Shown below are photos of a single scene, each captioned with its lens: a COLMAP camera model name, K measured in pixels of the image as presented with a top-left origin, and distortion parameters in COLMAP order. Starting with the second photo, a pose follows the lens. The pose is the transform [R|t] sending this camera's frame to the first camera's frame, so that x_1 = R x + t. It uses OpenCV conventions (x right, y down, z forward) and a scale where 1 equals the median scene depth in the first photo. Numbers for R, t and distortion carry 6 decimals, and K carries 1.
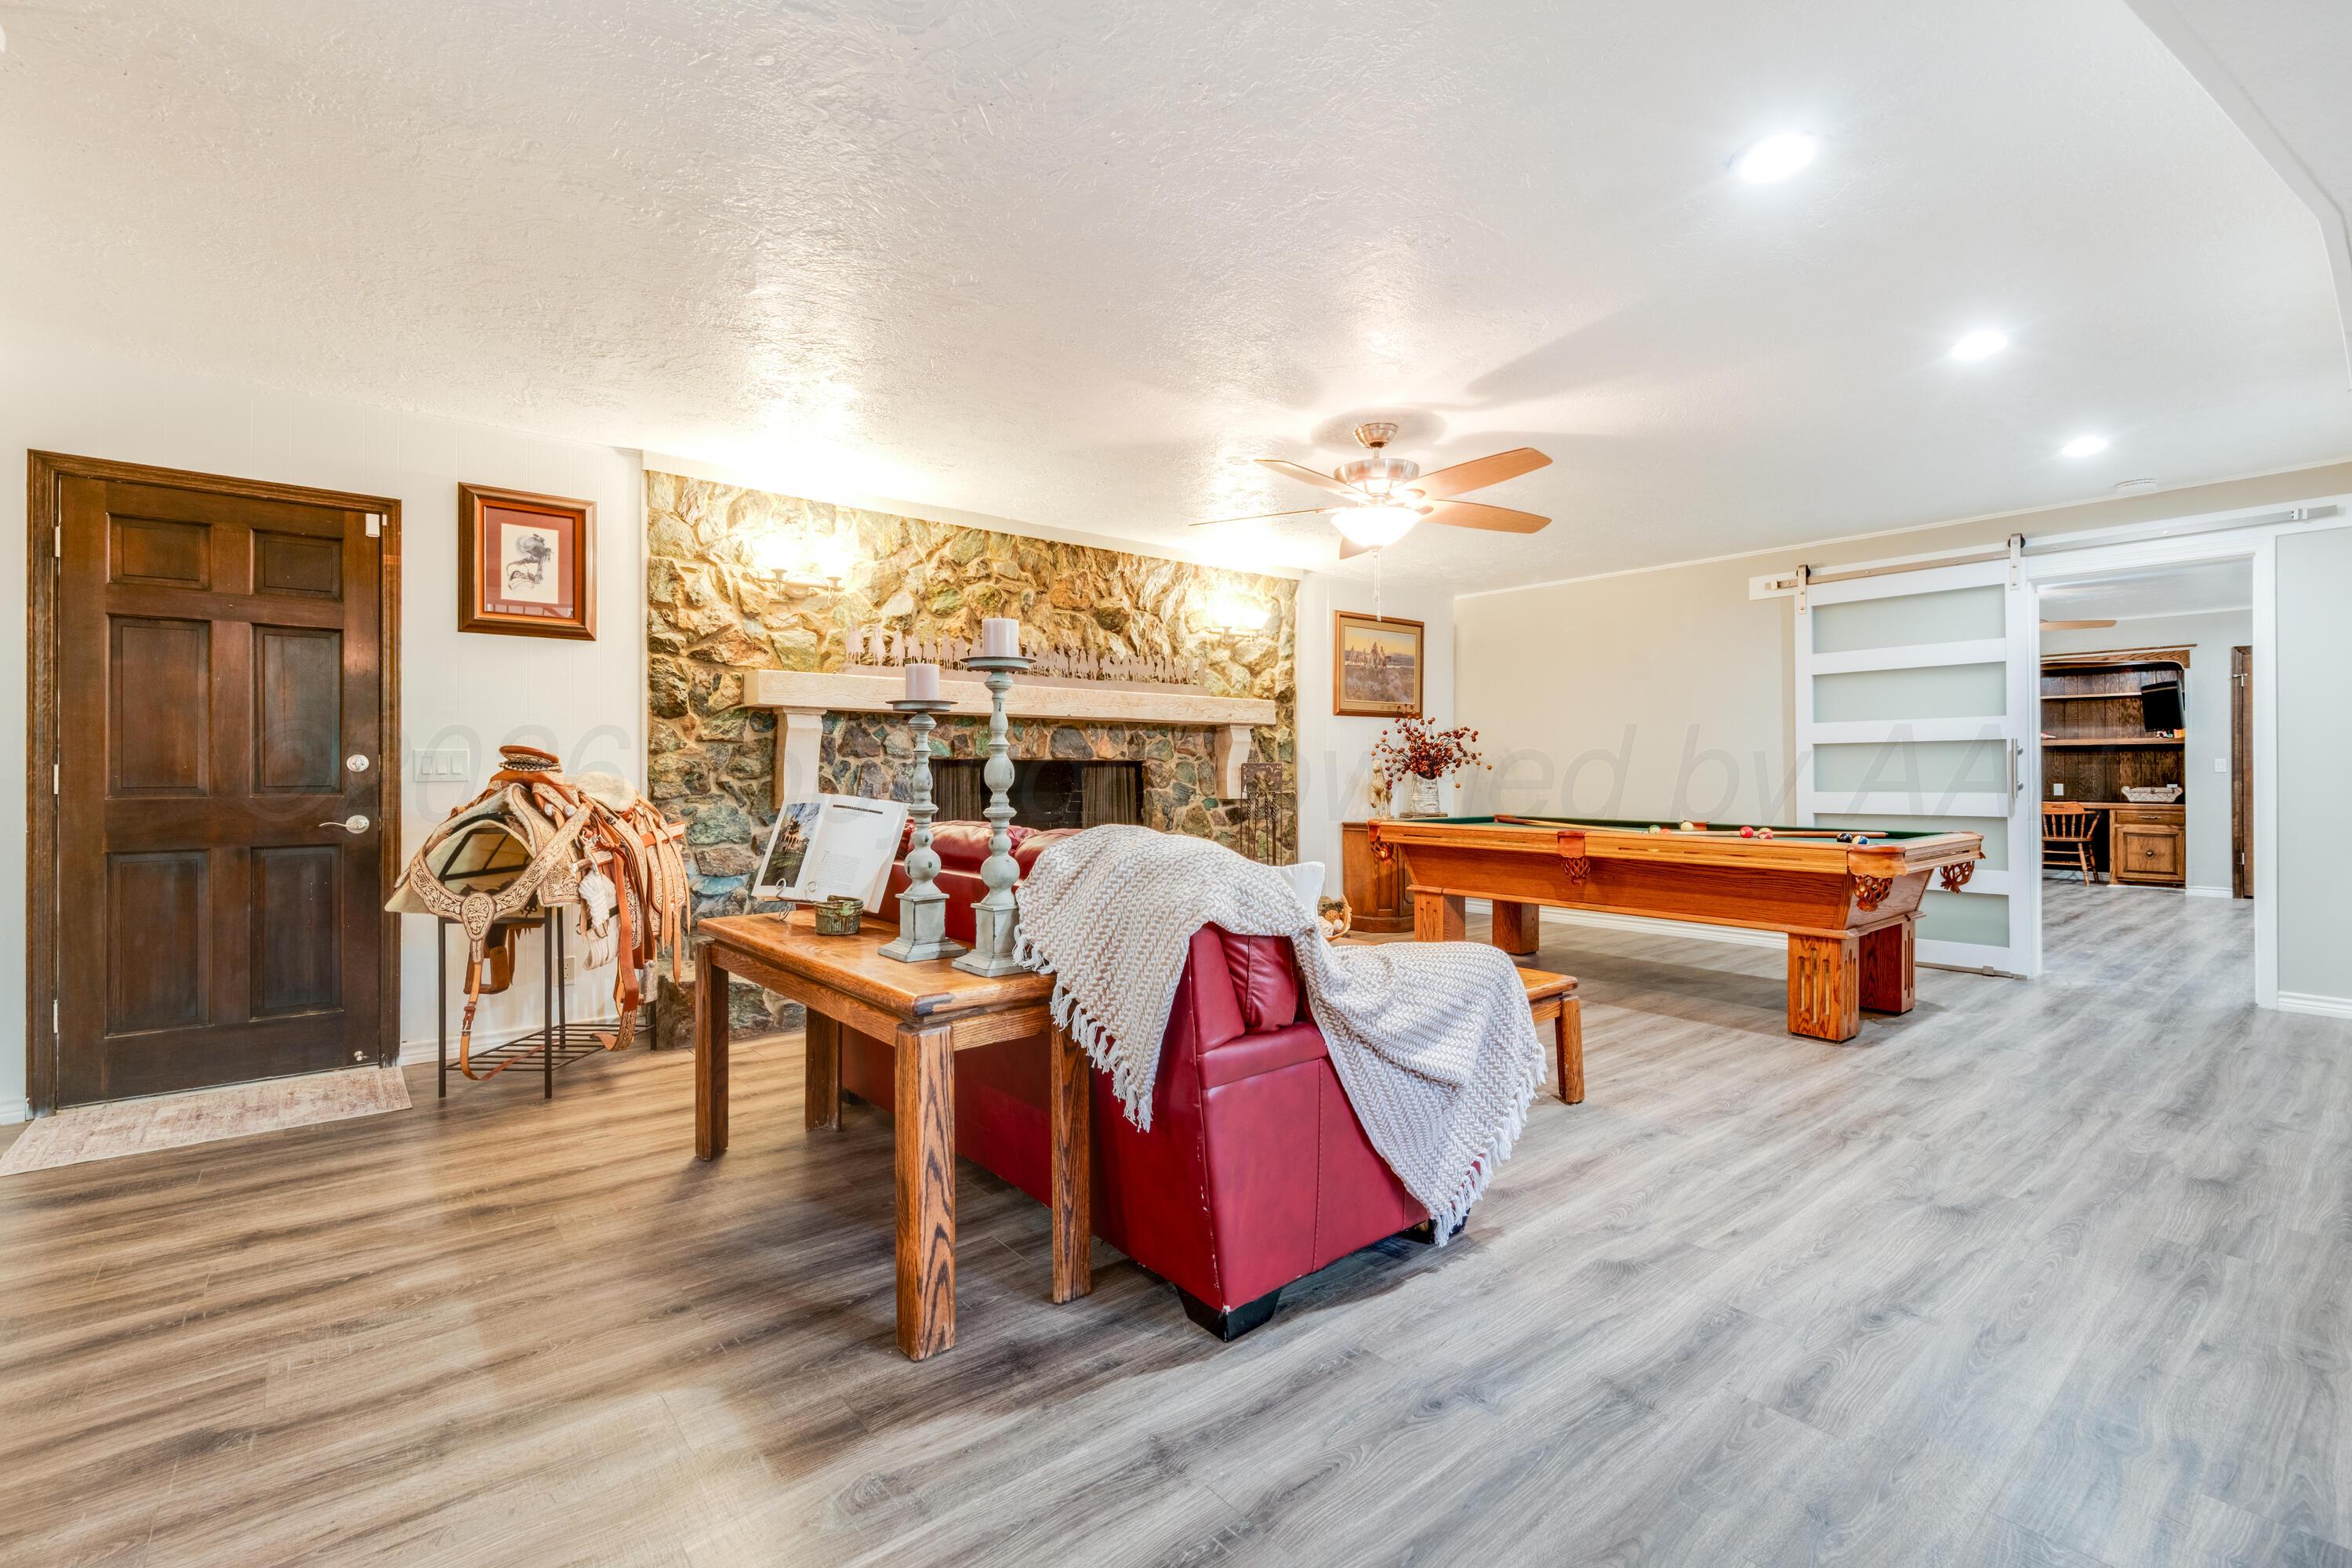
lens RADIAL K [[1028.4, 0, 1165.4], [0, 1028.4, 774.6], [0, 0, 1]] dist [0.004842, 0.000065]
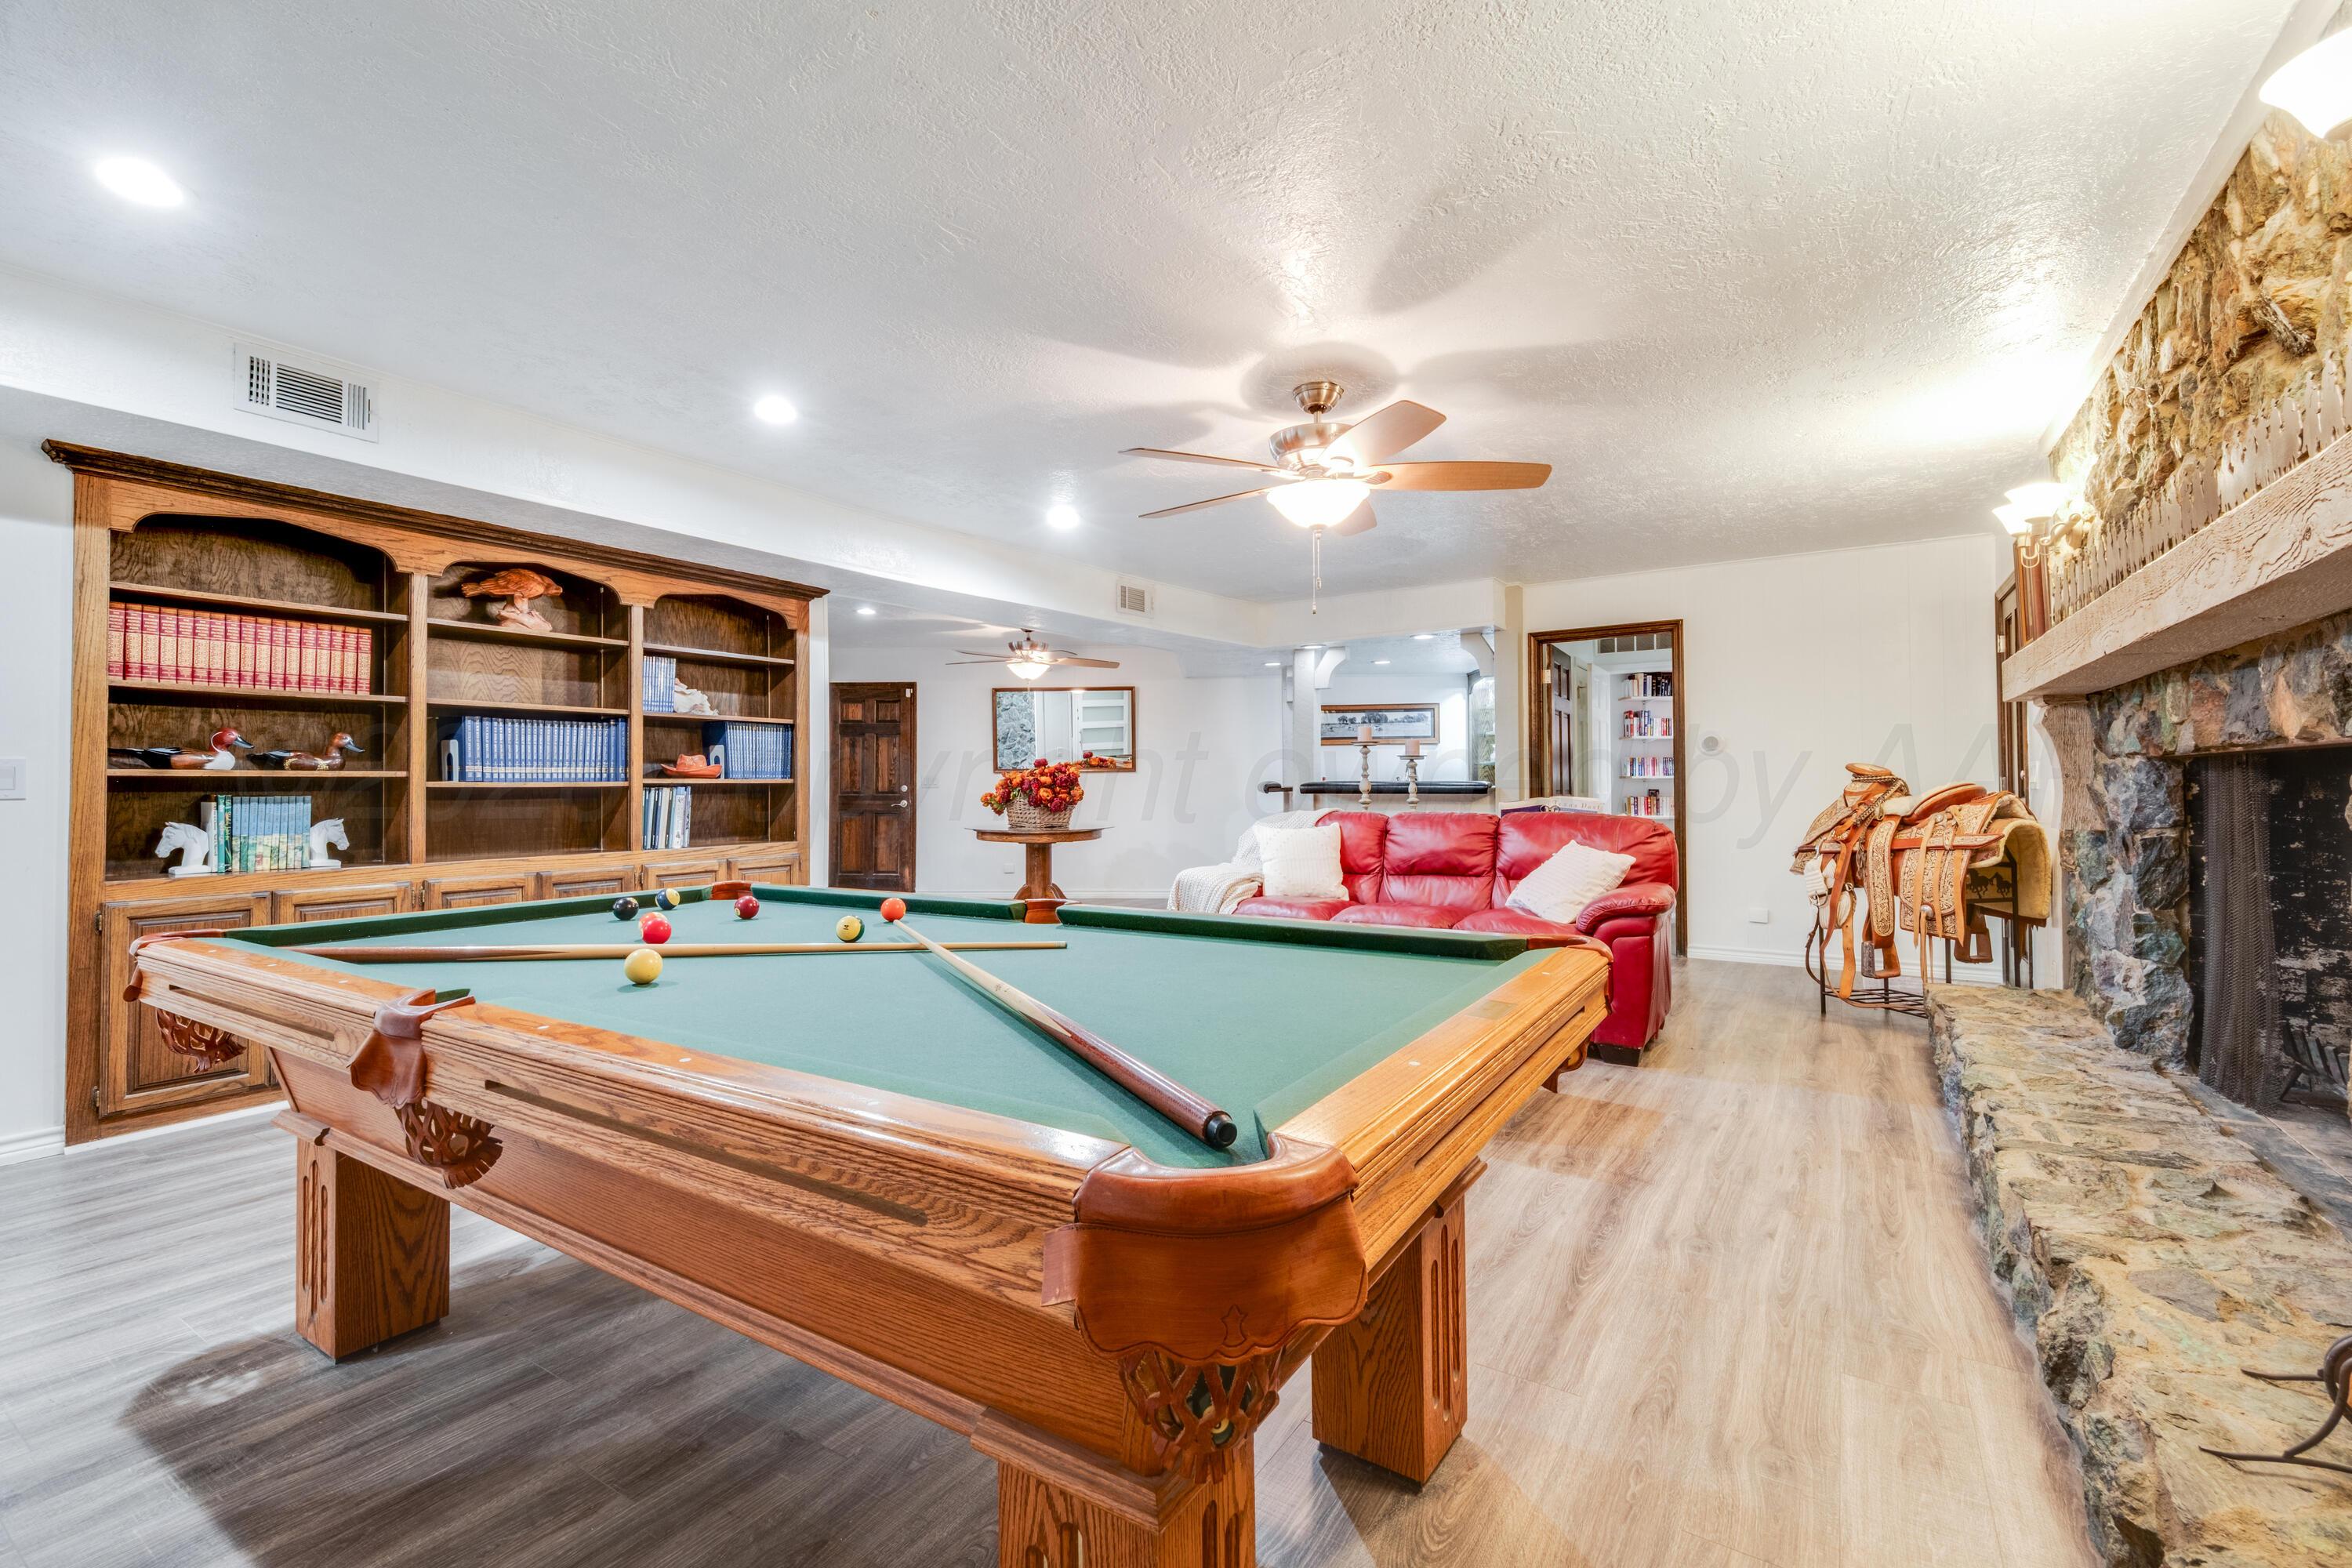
lens RADIAL K [[1028.4, 0, 1177.2], [0, 1028.4, 769.3], [0, 0, 1]] dist [0.004842, 0.000065]
pose [[-0.951828, -0.001136, -0.306630, 0.441952], [0.003738, 0.999876, -0.015307, -0.003039], [0.306609, -0.015716, -0.951706, 1.354446]]
